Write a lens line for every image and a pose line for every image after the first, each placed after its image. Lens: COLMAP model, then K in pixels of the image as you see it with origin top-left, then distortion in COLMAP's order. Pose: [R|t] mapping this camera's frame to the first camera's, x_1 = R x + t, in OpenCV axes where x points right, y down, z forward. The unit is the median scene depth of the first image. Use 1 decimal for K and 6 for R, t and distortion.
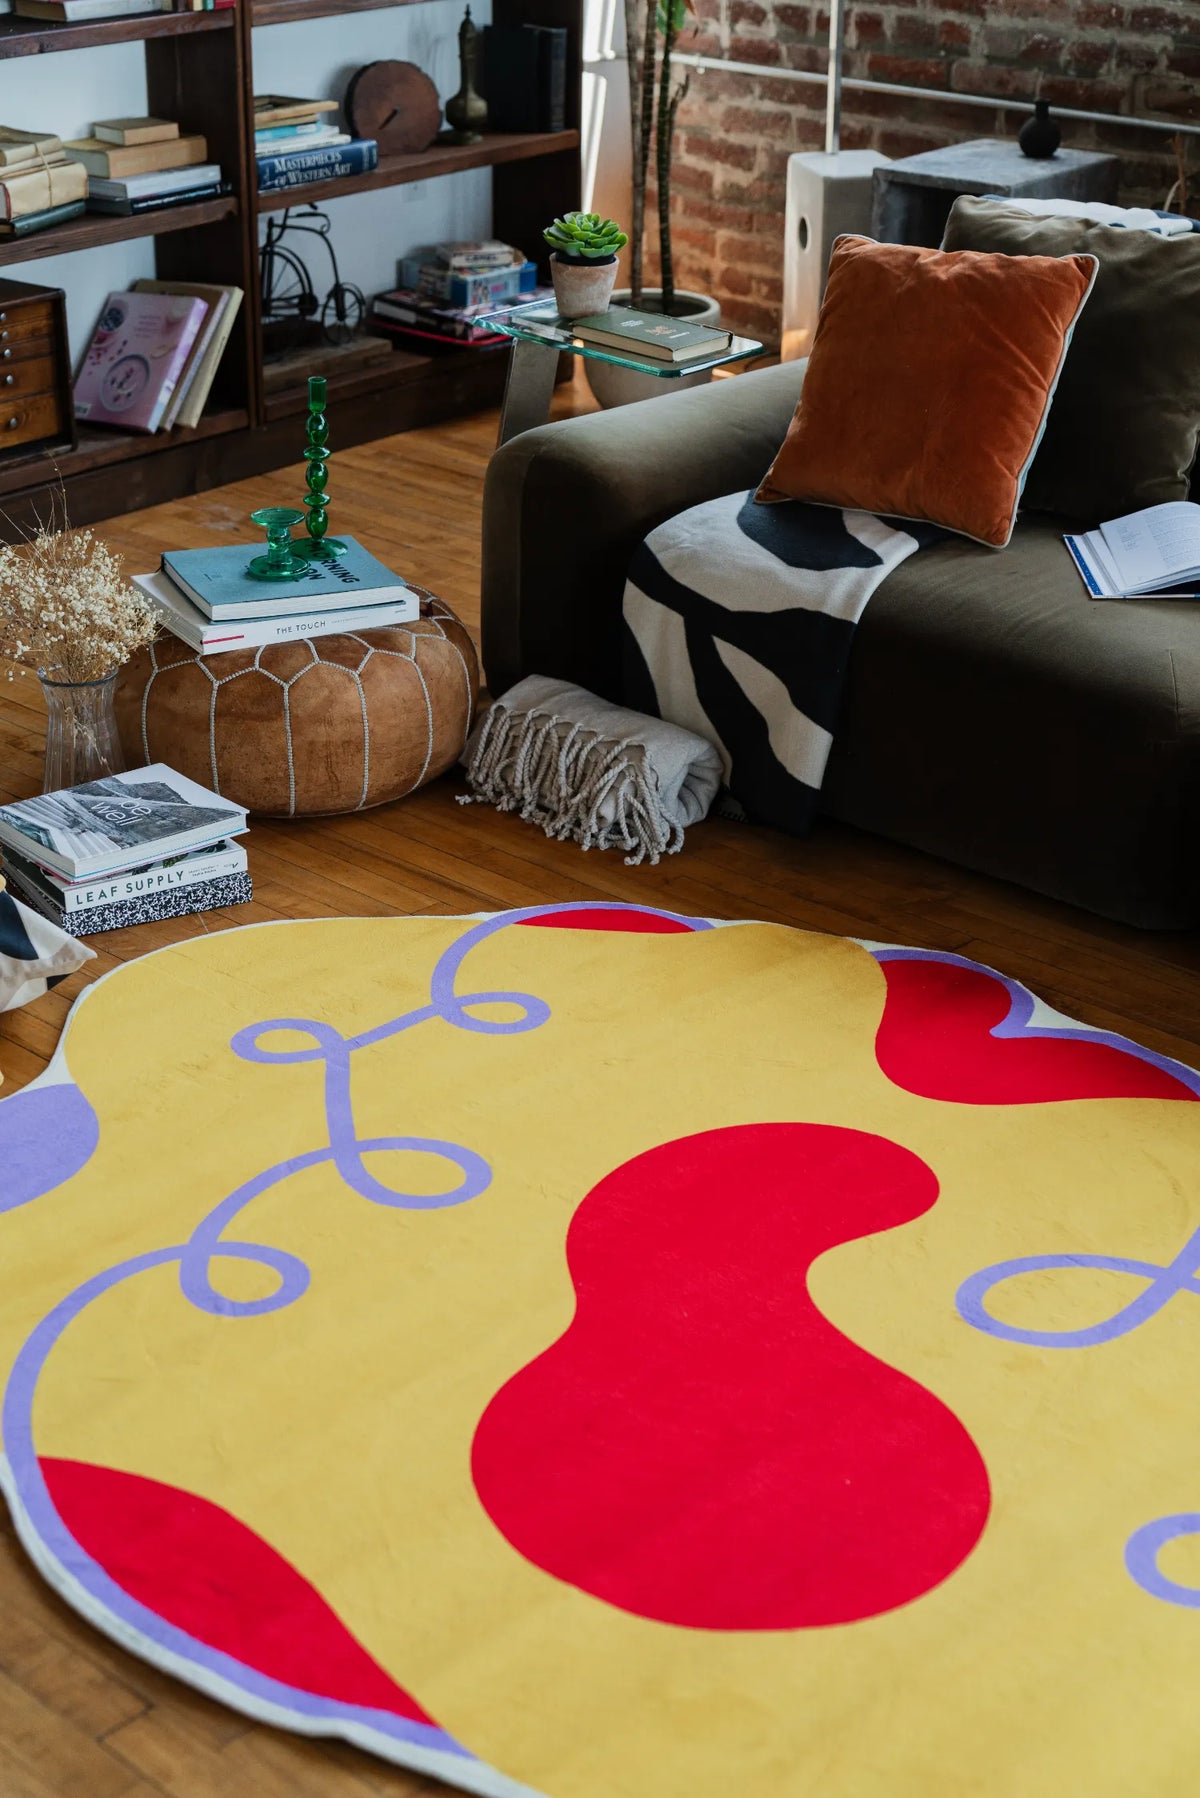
lens RADIAL K [[2838.3, 0, 592.3], [0, 2838.3, 932.1], [0, 0, 1]] dist [-0.004497, 0.000000]
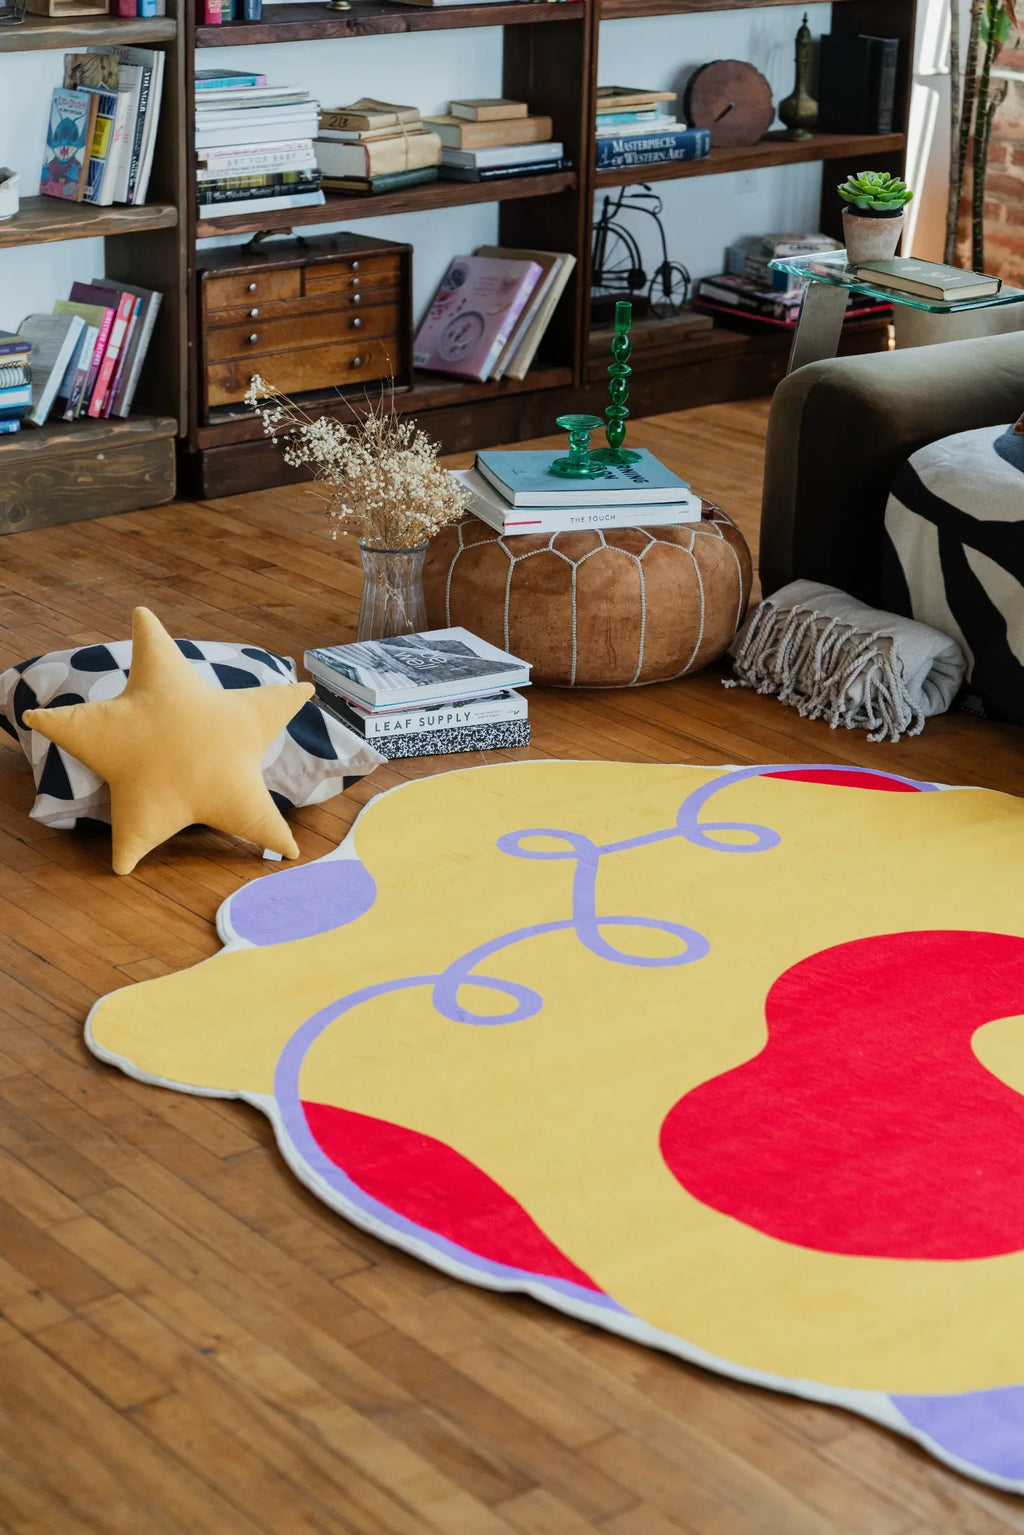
lens RADIAL K [[3063.7, 0, 549.5], [0, 3063.7, 754.7], [0, 0, 1]] dist [0.012088, 0.000000]
pose [[0.989121, 0.061198, -0.133770, 0.048098], [-0.074469, 0.992537, -0.096565, 0.103994], [0.126862, 0.105477, 0.986297, -0.184894]]
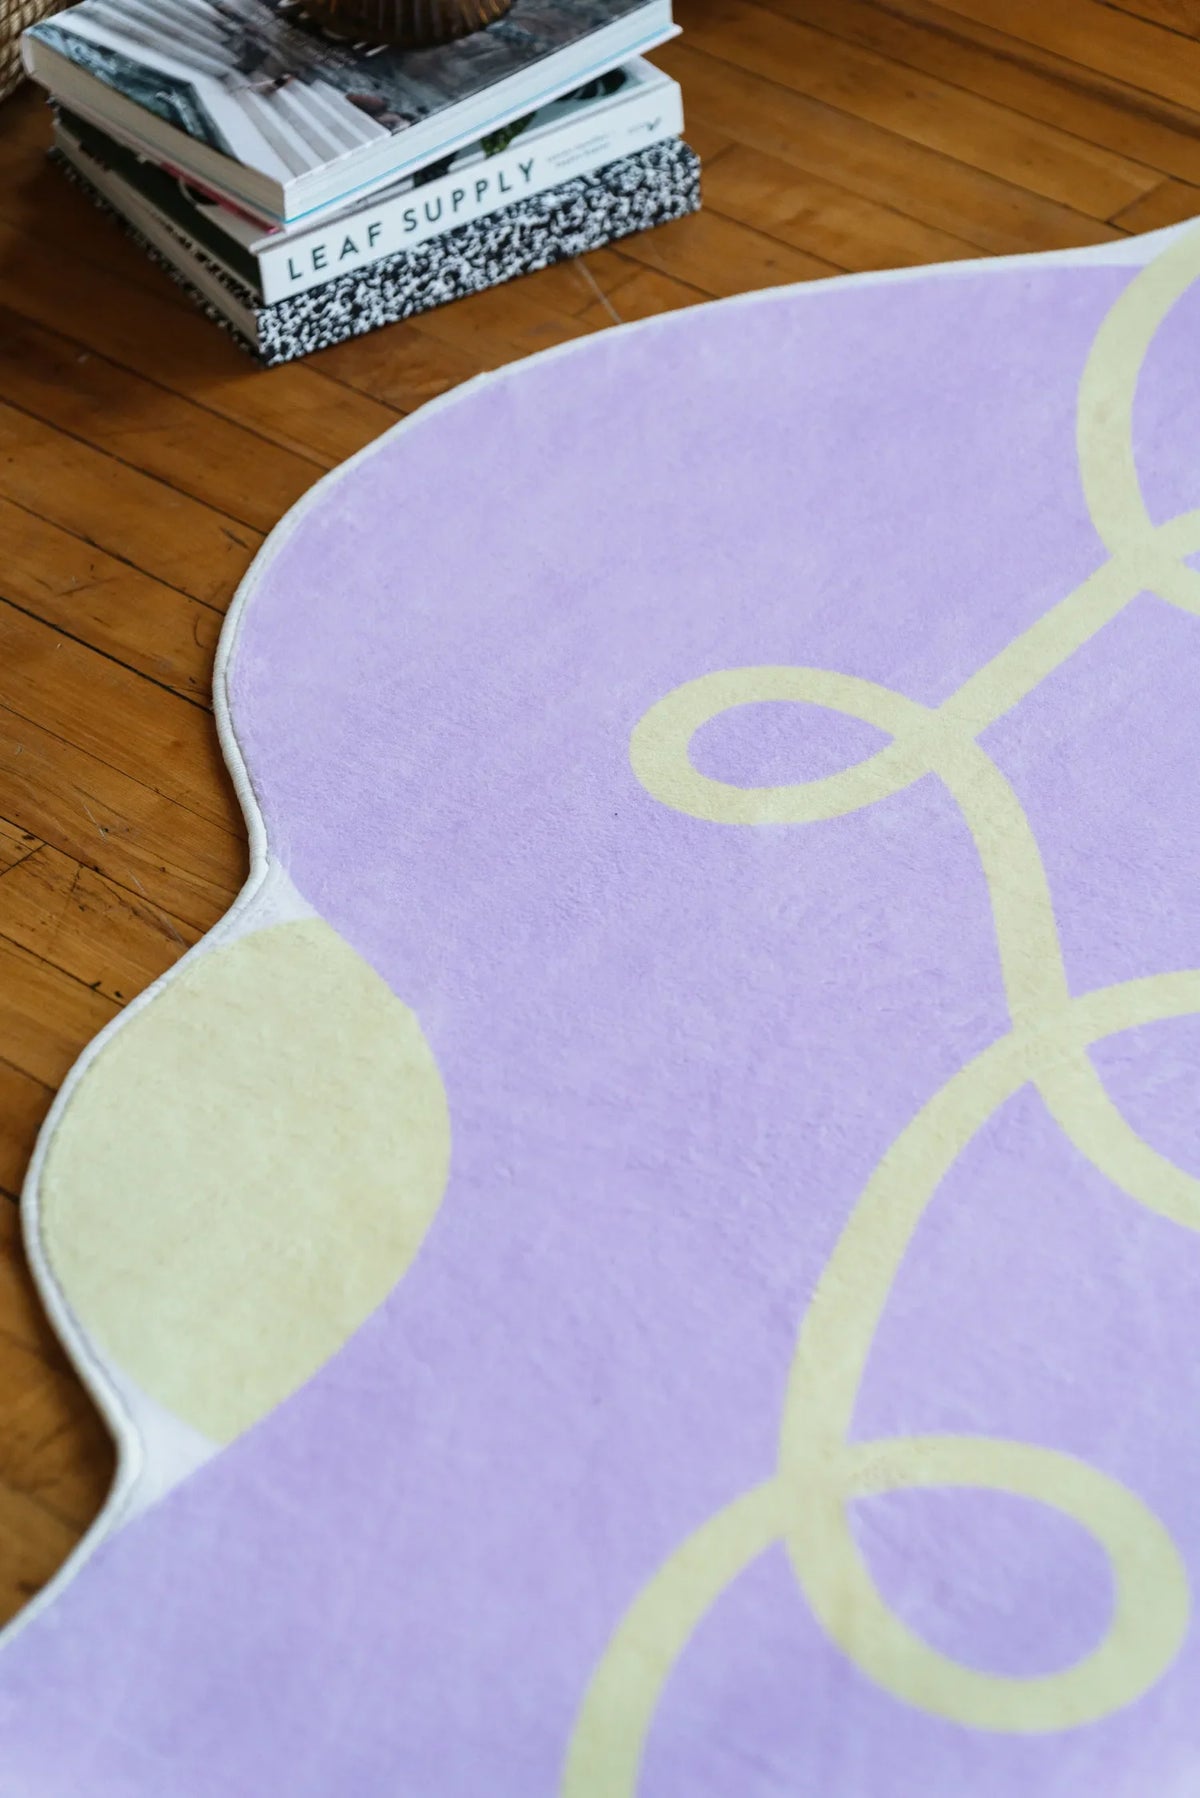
lens RADIAL K [[5425.9, 0, 603.5], [0, 5425.9, 897.4], [0, 0, 1]] dist [0.007875, 0.000000]
pose [[0.997631, -0.063076, -0.027442, -0.113031], [0.068035, 0.963625, 0.258452, -0.110474], [0.010141, -0.259706, 0.965634, 0.226857]]
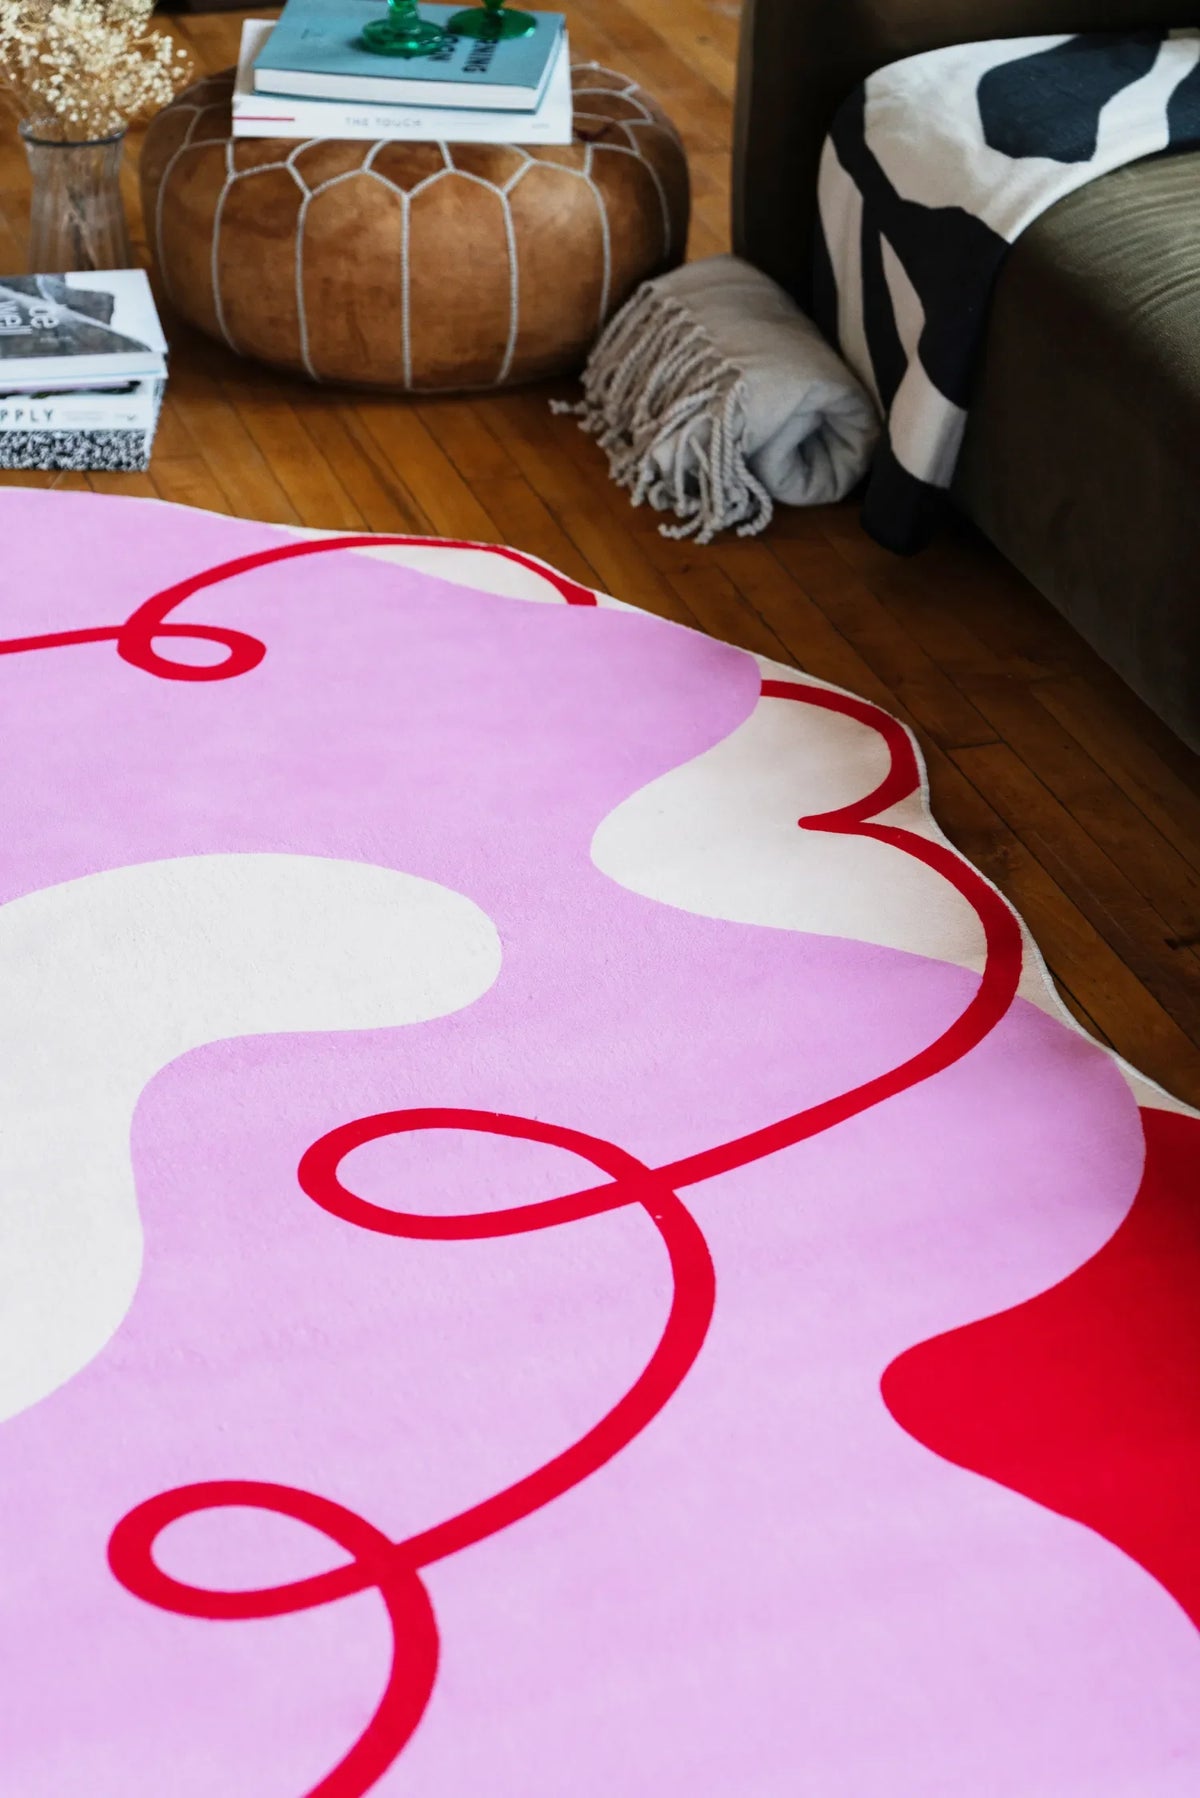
lens RADIAL K [[3931.1, 0, 604.7], [0, 3931.1, 891.6], [0, 0, 1]] dist [0.035504, 0.000000]
pose [[0.872409, 0.244517, -0.423218, 0.419529], [-0.217340, 0.969627, 0.112190, -0.043387], [0.437796, -0.005893, 0.899055, 0.131703]]
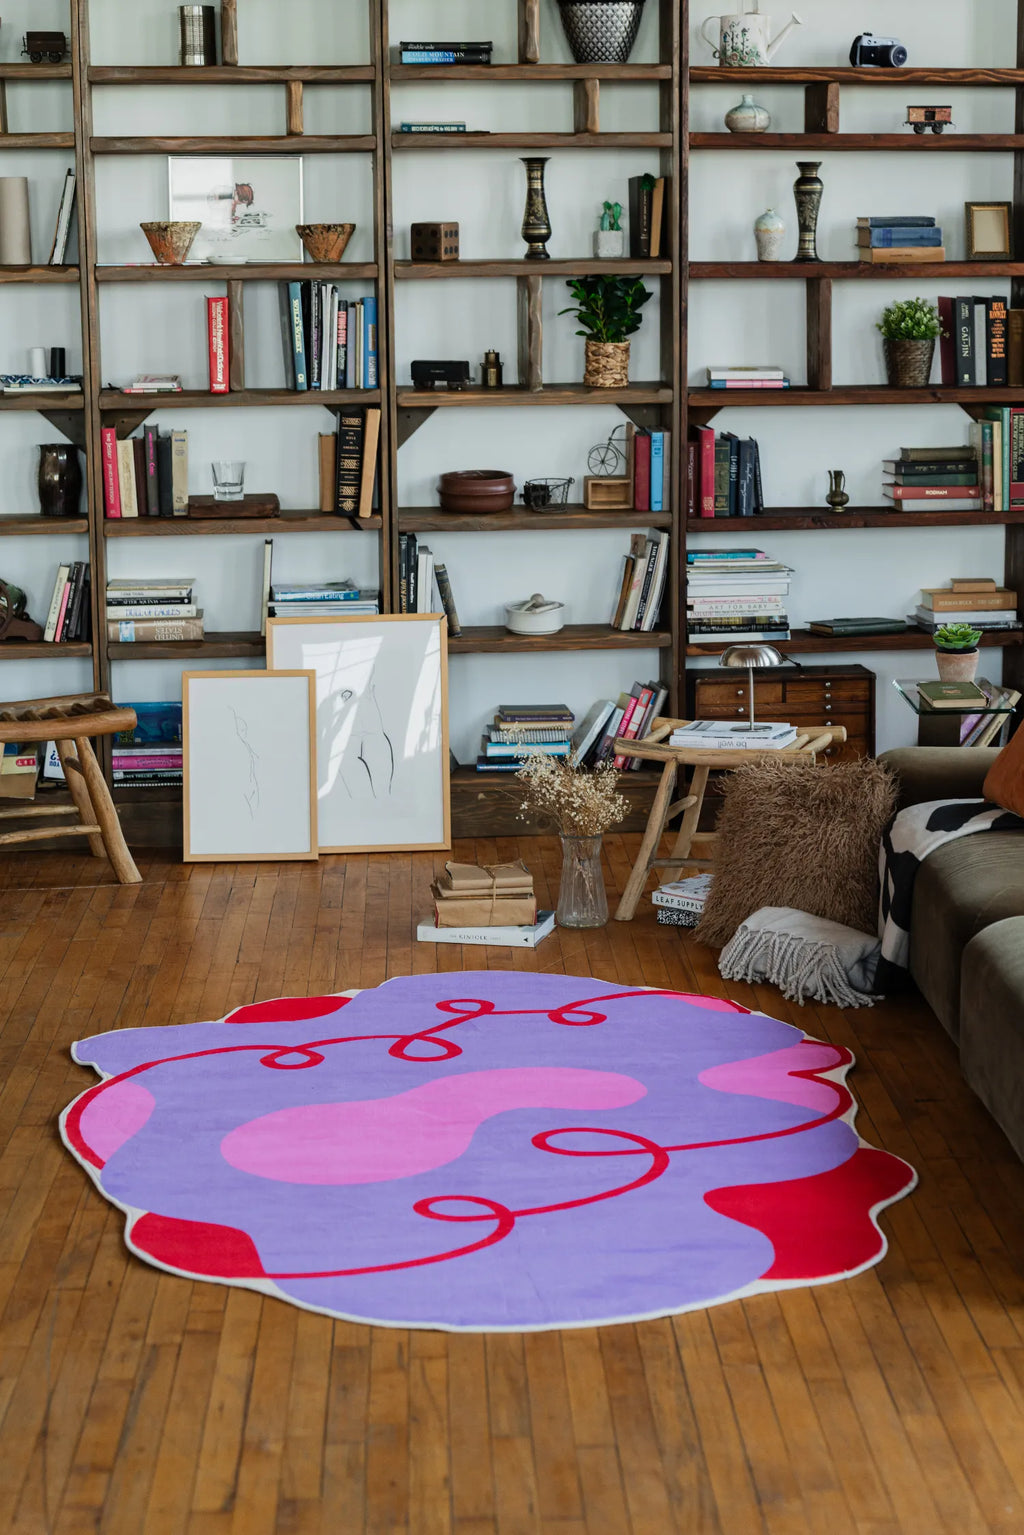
lens RADIAL K [[2881.8, 0, 548.2], [0, 2881.8, 787.3], [0, 0, 1]] dist [-0.000672, 0.000000]
pose [[0.713215, 0.113056, -0.691768, 1.028432], [-0.279005, 0.951145, -0.132208, 0.121548], [0.643025, 0.287299, 0.709914, -0.293597]]
